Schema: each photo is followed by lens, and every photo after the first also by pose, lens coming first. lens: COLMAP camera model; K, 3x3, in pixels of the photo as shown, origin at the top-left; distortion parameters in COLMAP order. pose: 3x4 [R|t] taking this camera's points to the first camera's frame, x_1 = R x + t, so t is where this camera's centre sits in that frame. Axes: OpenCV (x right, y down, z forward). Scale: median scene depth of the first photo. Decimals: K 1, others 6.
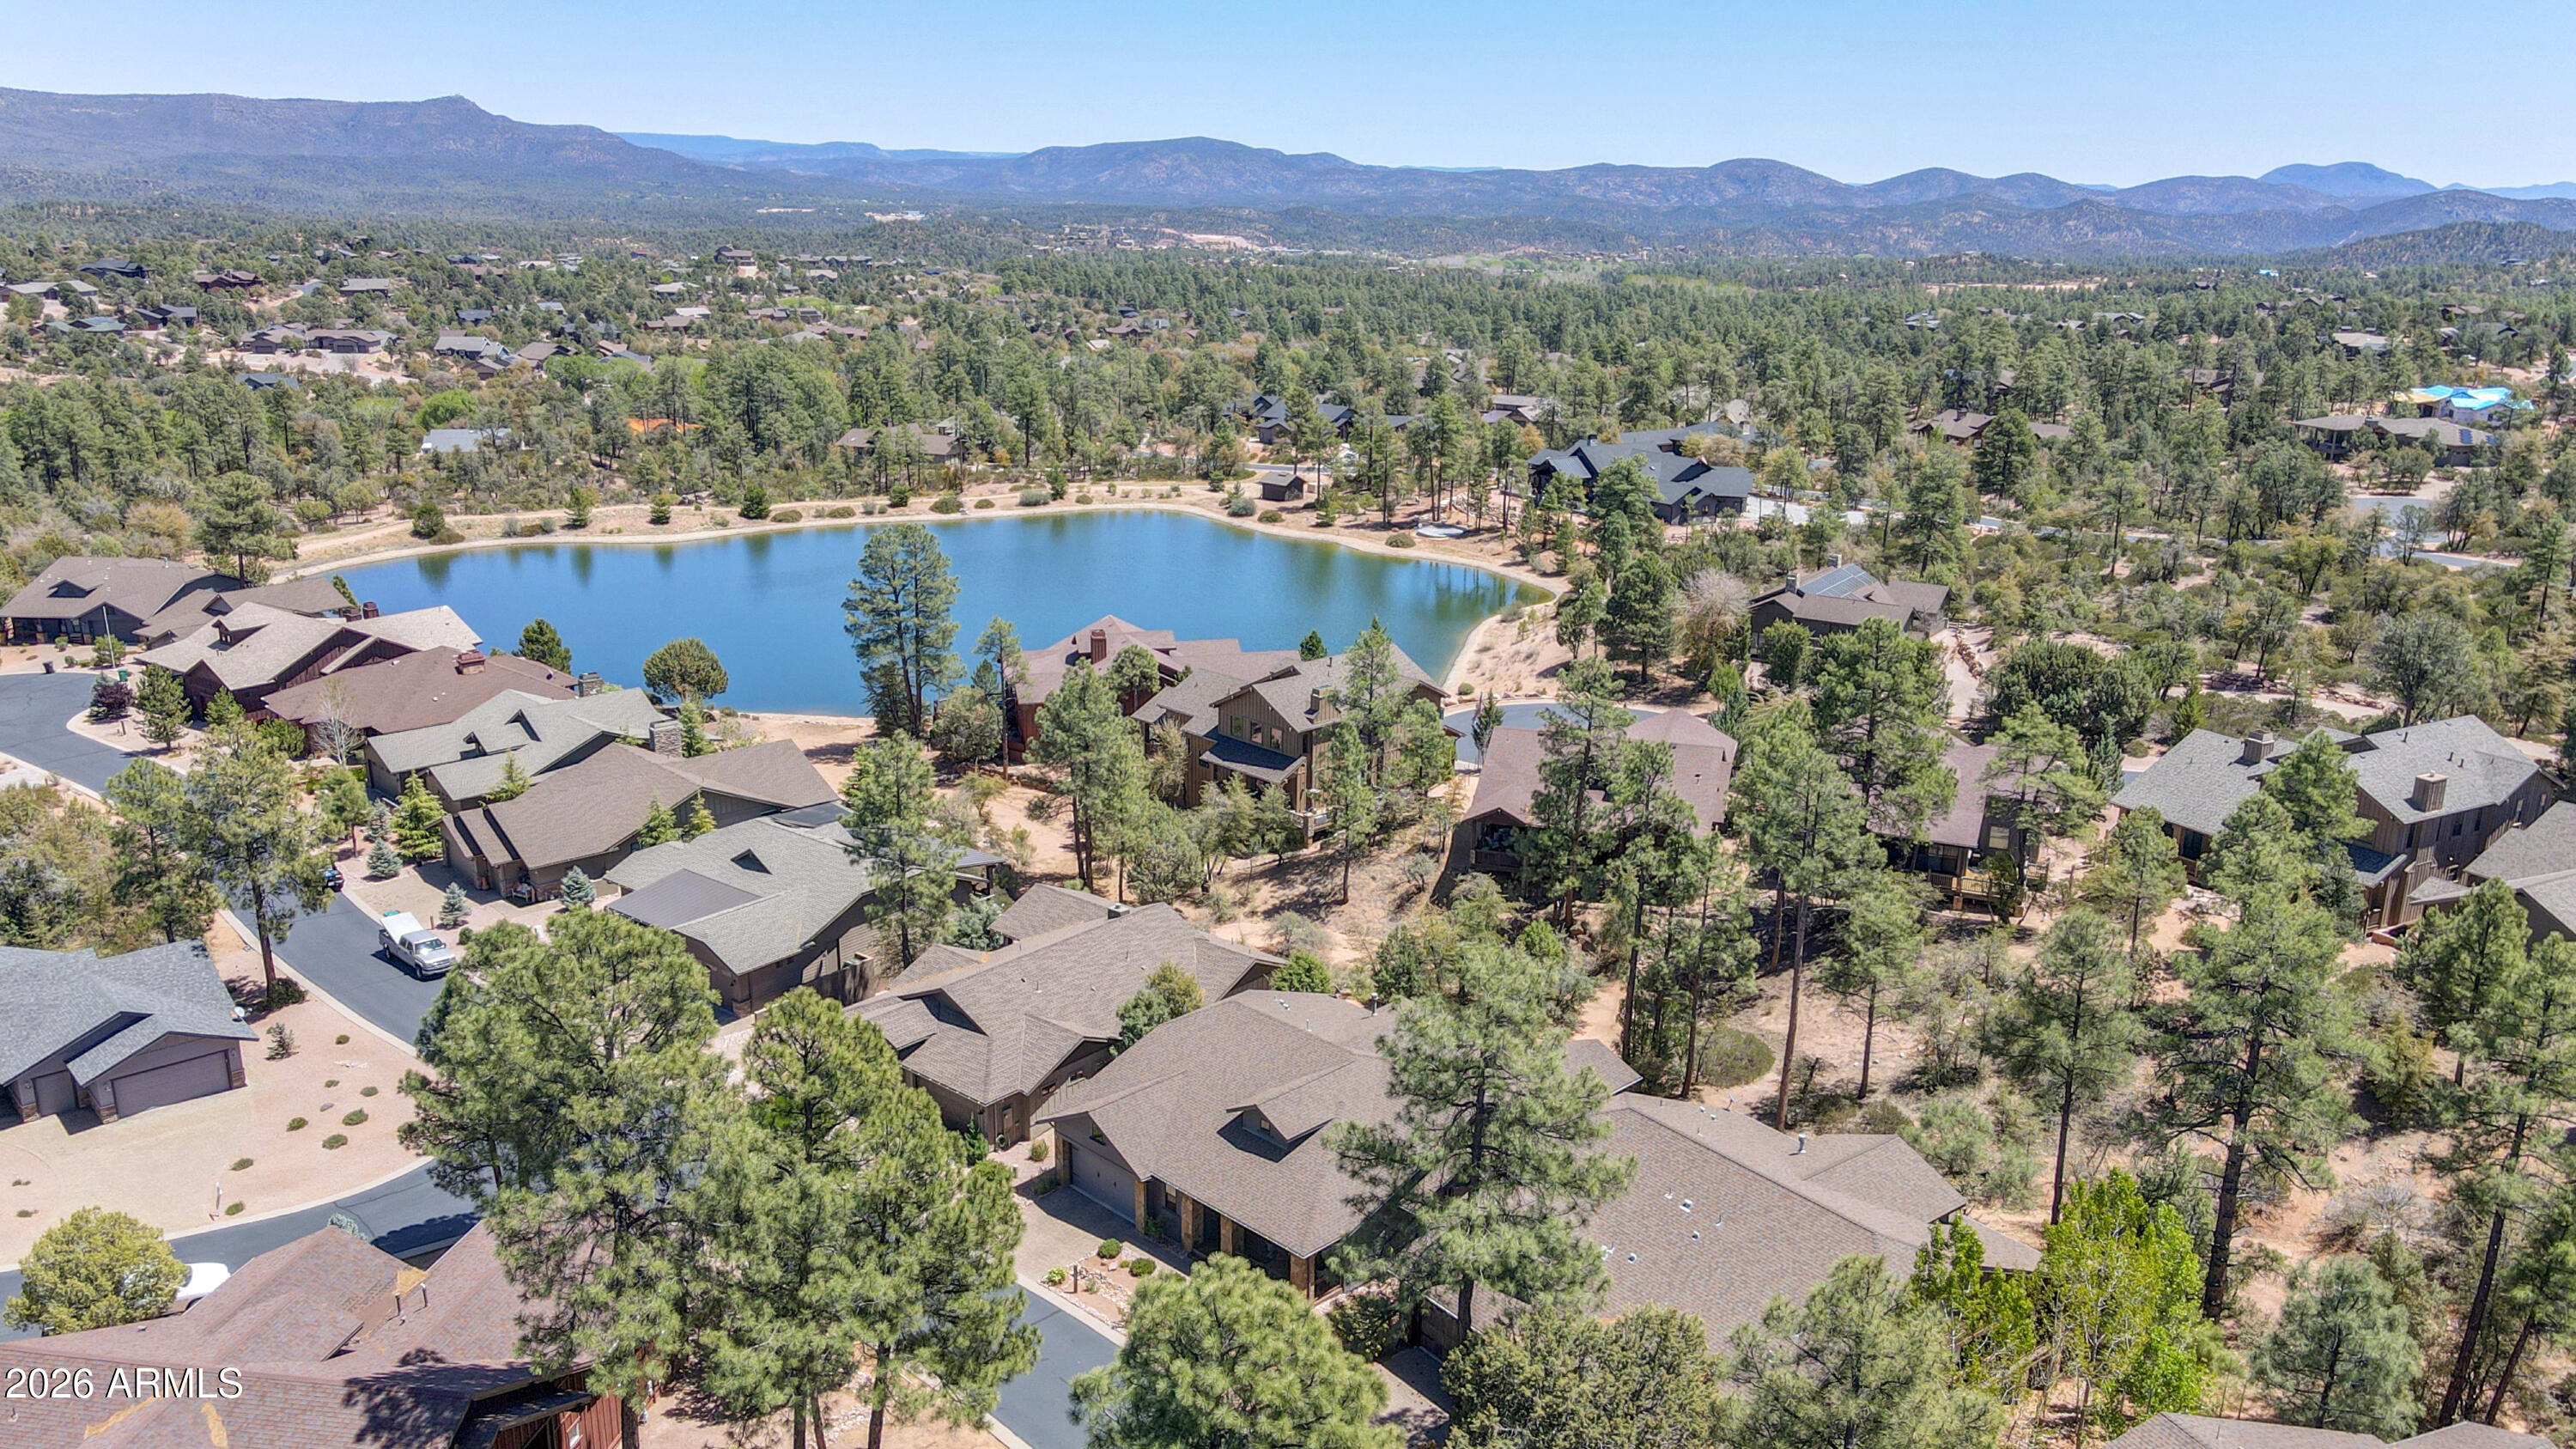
lens RADIAL K [[1912.3, 0, 1288.0], [0, 1912.3, 724.5], [0, 0, 1]] dist [0.012992, 0.048320]
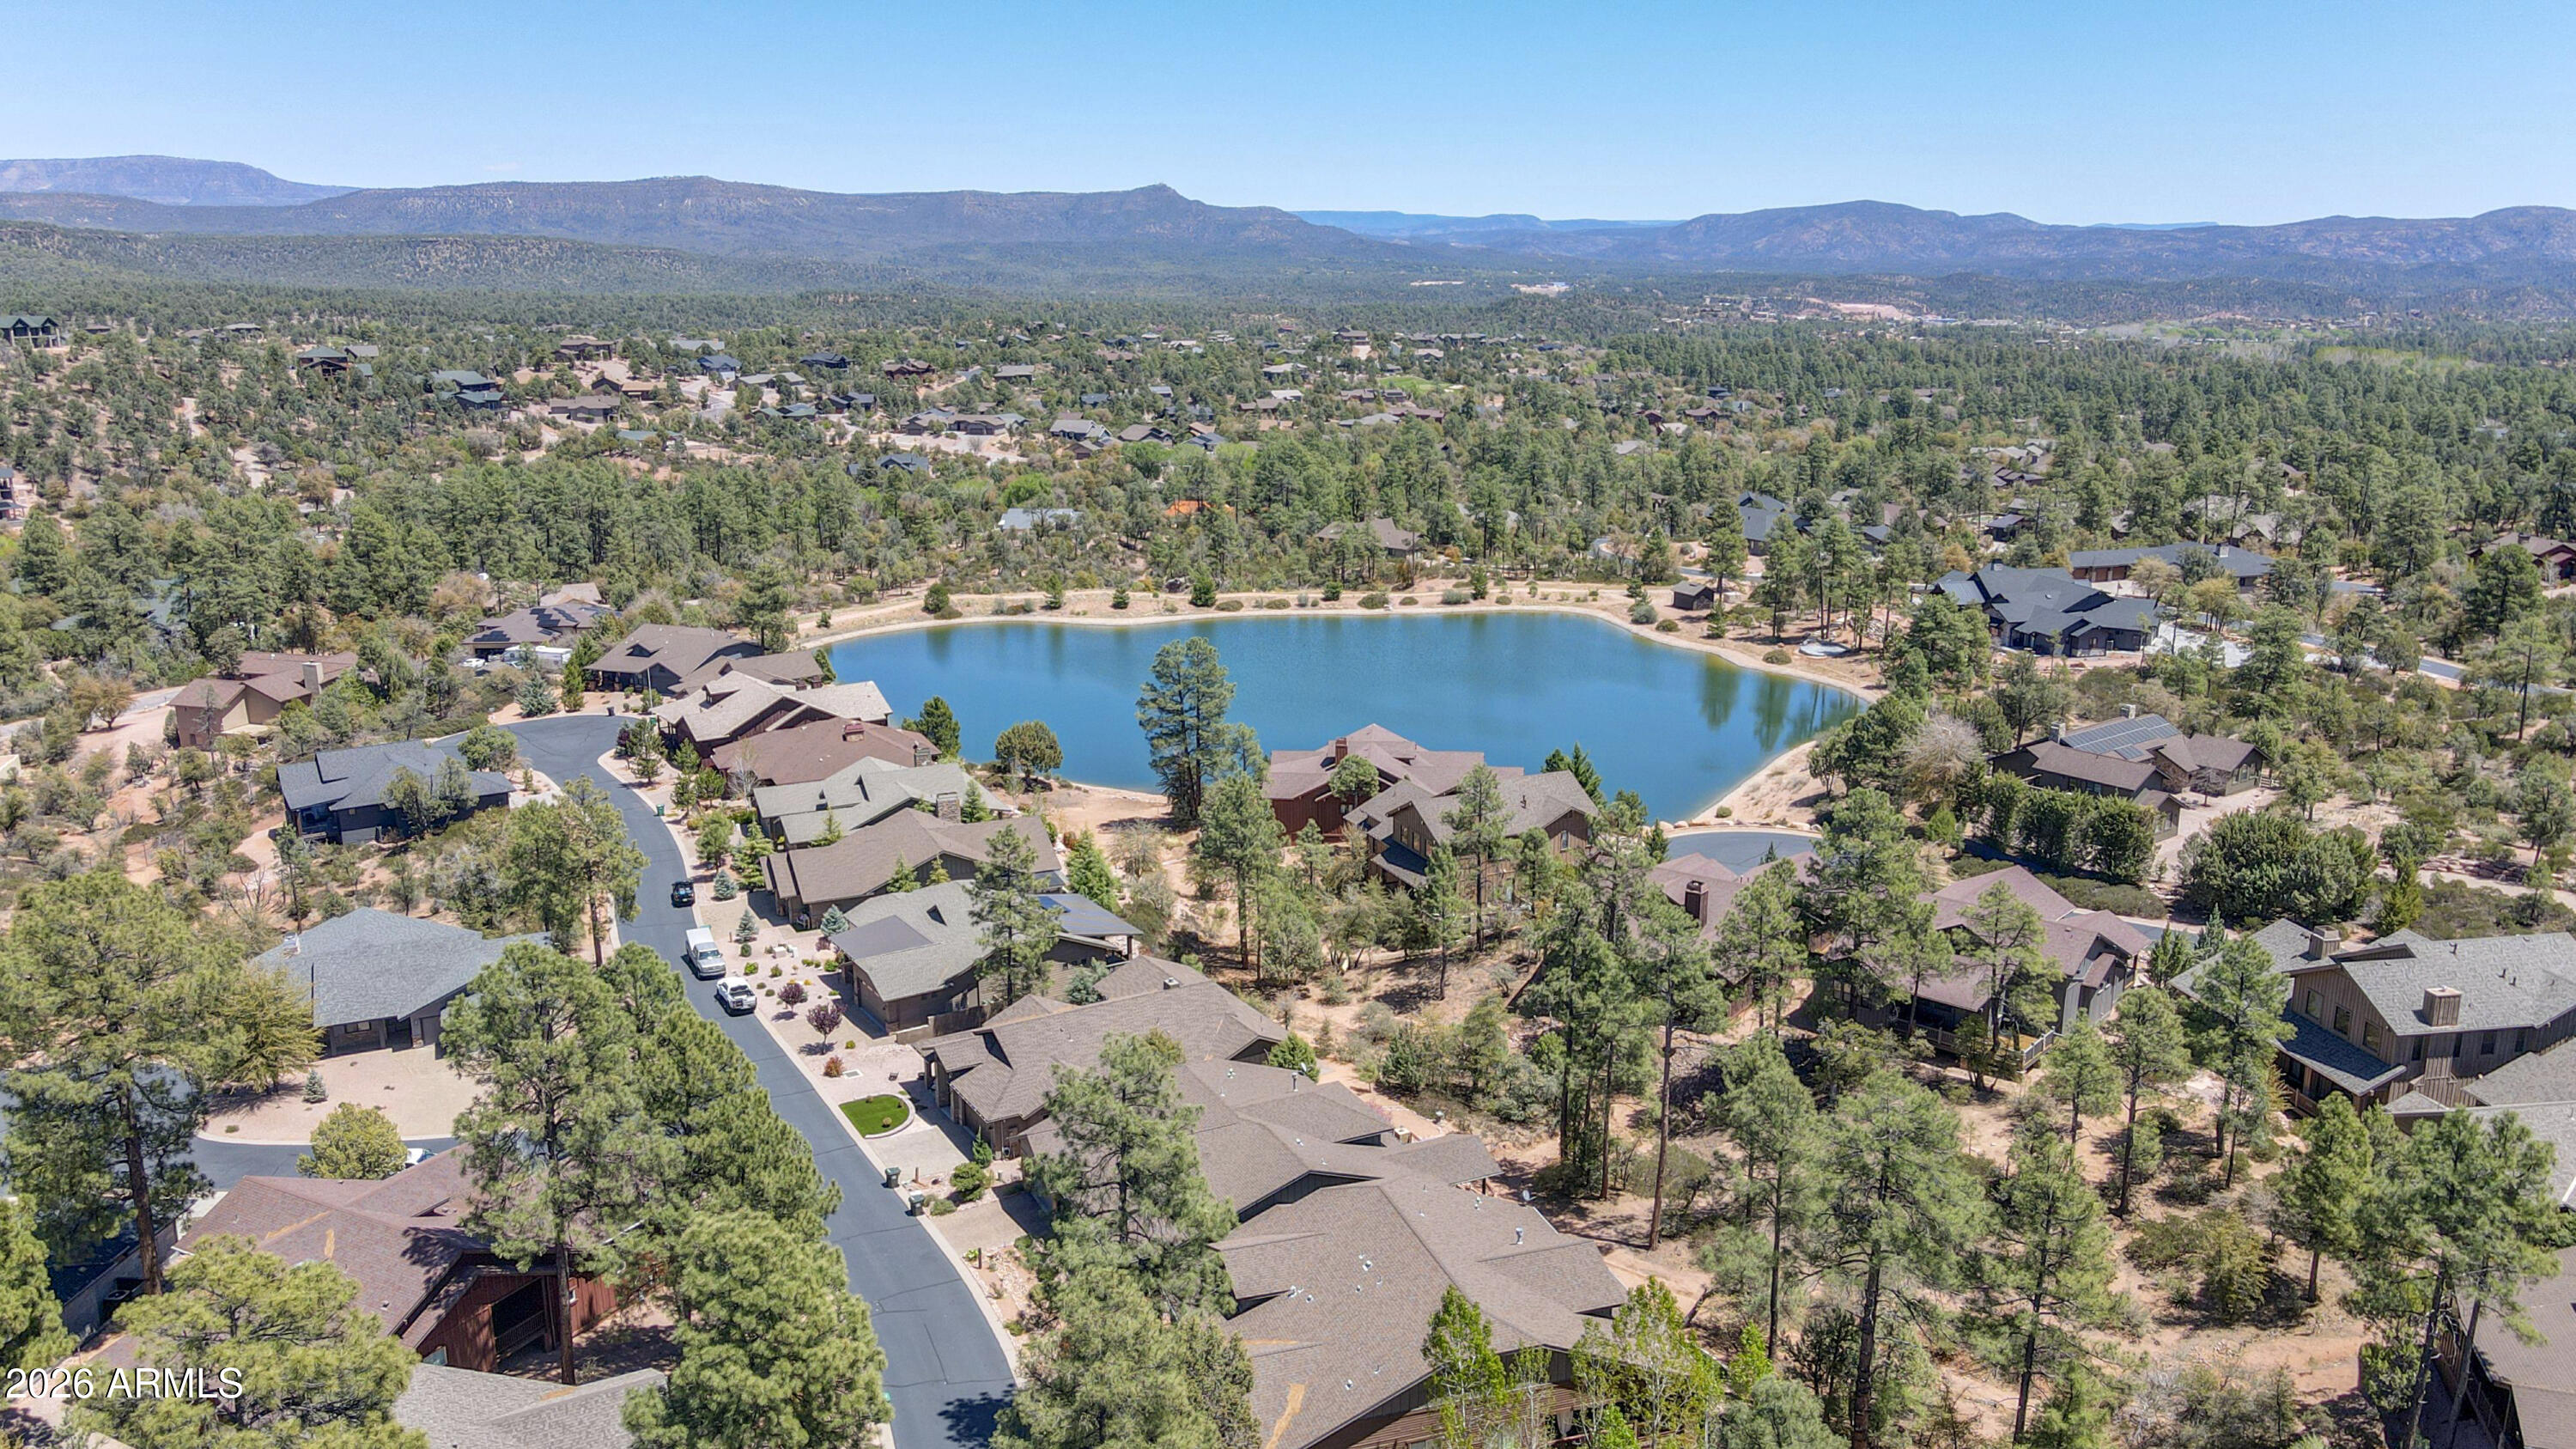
lens RADIAL K [[1912.3, 0, 1288.0], [0, 1912.3, 724.5], [0, 0, 1]] dist [0.012992, 0.048320]
pose [[0.946676, 0.063979, -0.315769, 0.125122], [-0.074495, 0.996993, -0.021331, -0.016665], [0.313455, 0.043717, 0.948596, -0.051919]]
